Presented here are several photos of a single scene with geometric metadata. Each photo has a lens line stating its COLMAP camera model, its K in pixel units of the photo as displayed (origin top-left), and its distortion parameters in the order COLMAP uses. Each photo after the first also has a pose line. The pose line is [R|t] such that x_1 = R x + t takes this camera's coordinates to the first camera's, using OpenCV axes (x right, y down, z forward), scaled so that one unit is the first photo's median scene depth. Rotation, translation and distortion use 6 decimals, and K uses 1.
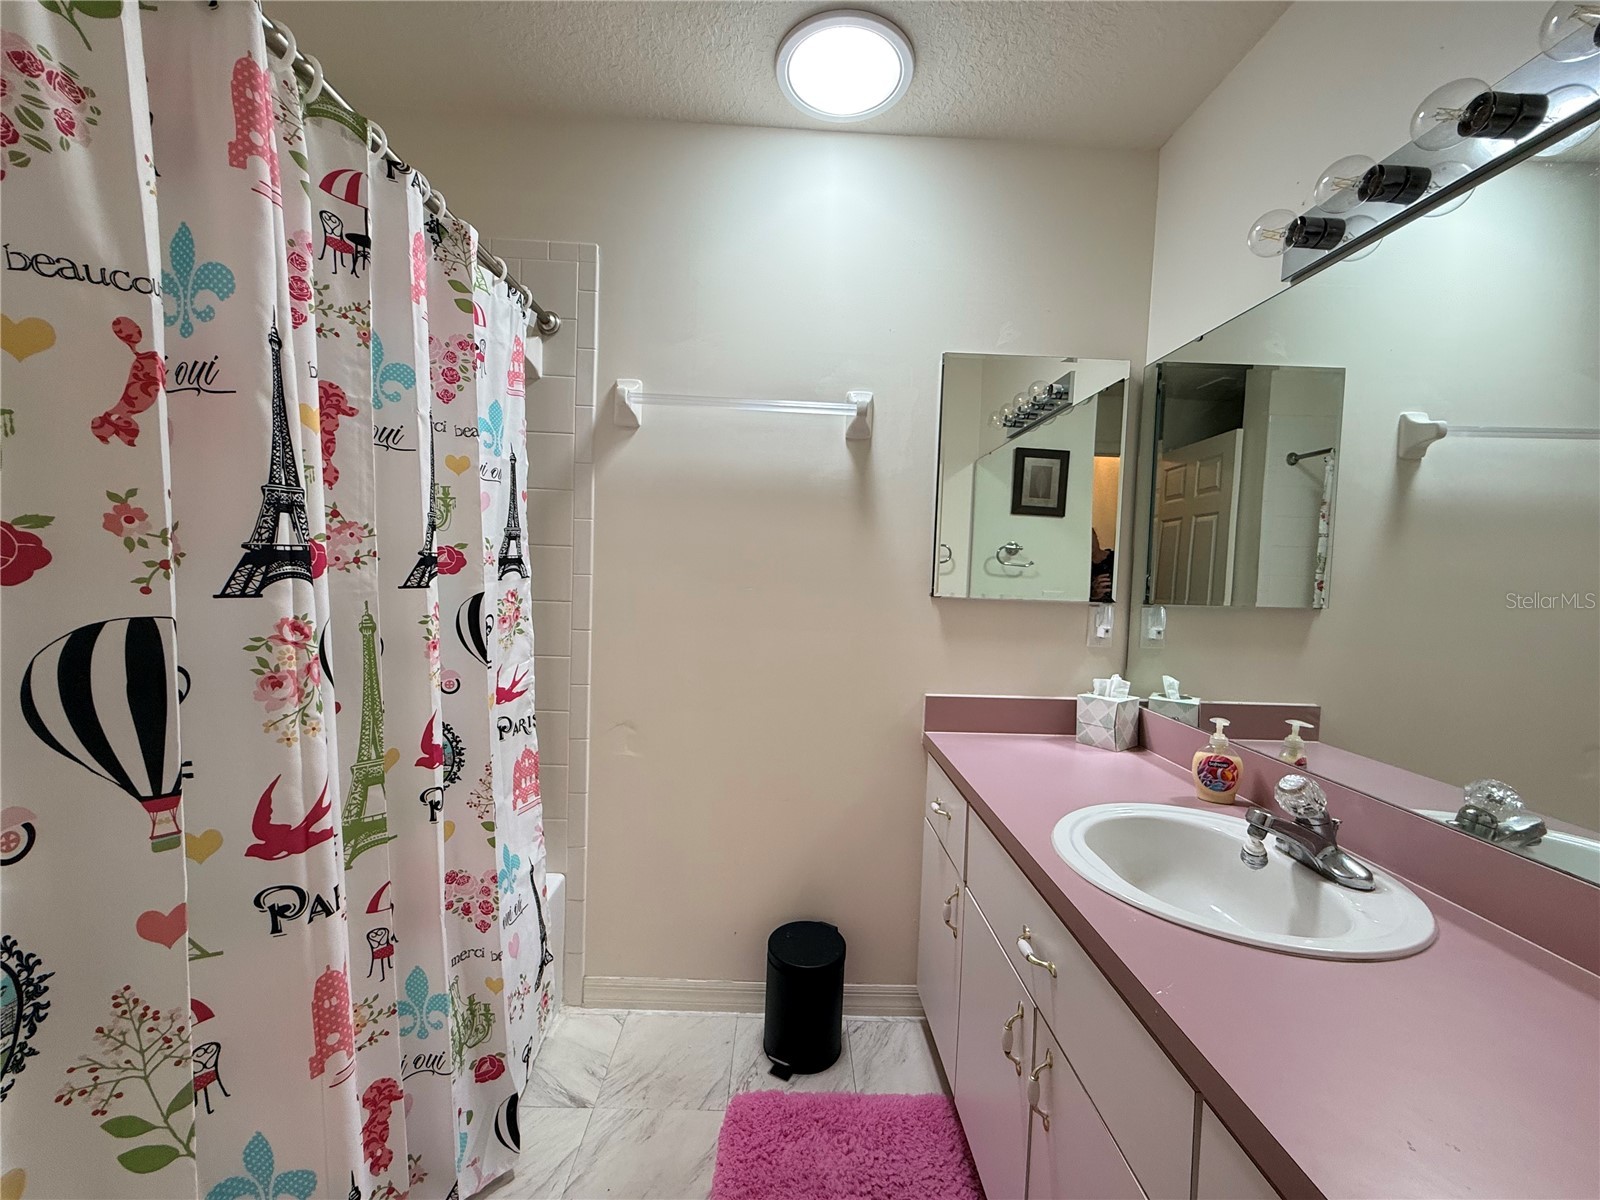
lens RADIAL K [[643.2, 0, 795.9], [0, 643.2, 599.7], [0, 0, 1]] dist [-0.000508, -0.000026]
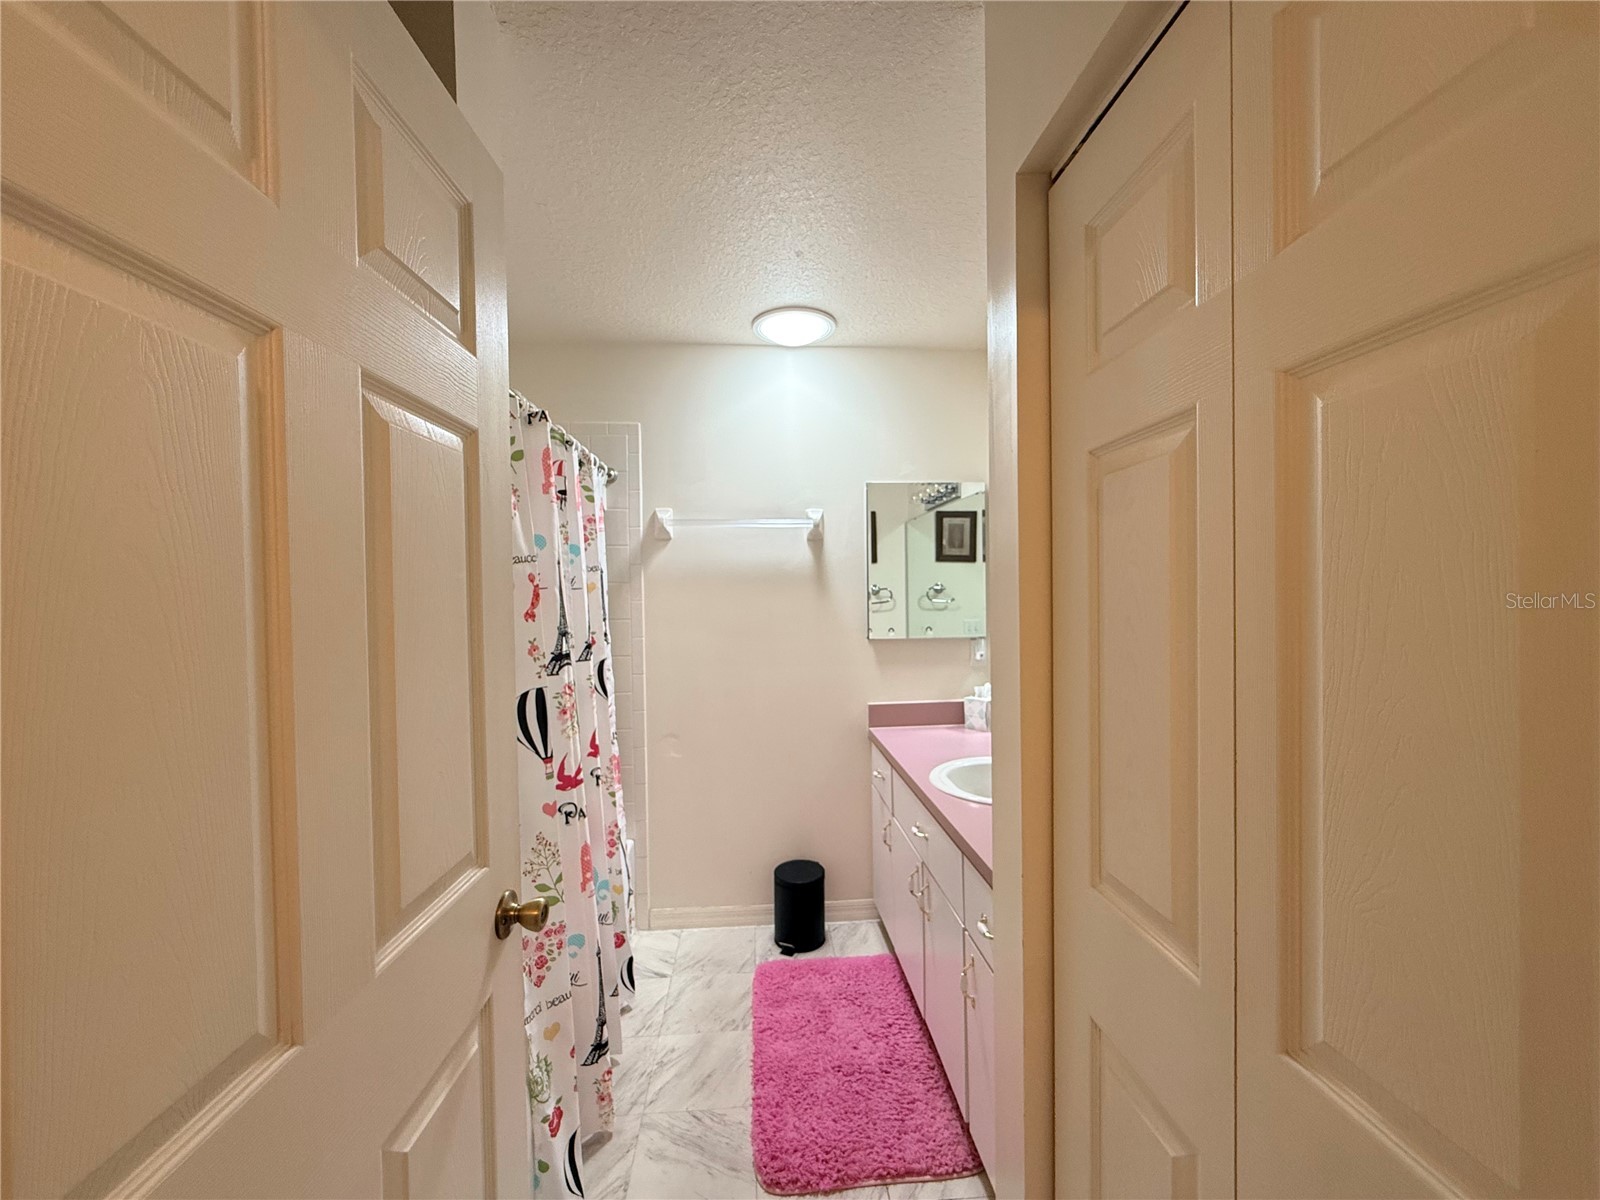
lens RADIAL K [[643.2, 0, 795.9], [0, 643.2, 599.7], [0, 0, 1]] dist [-0.000508, -0.000026]
pose [[0.997300, -0.051766, 0.052082, -0.040834], [0.053416, 0.998097, -0.030814, -0.069997], [-0.050388, 0.033513, 0.998167, -0.602292]]
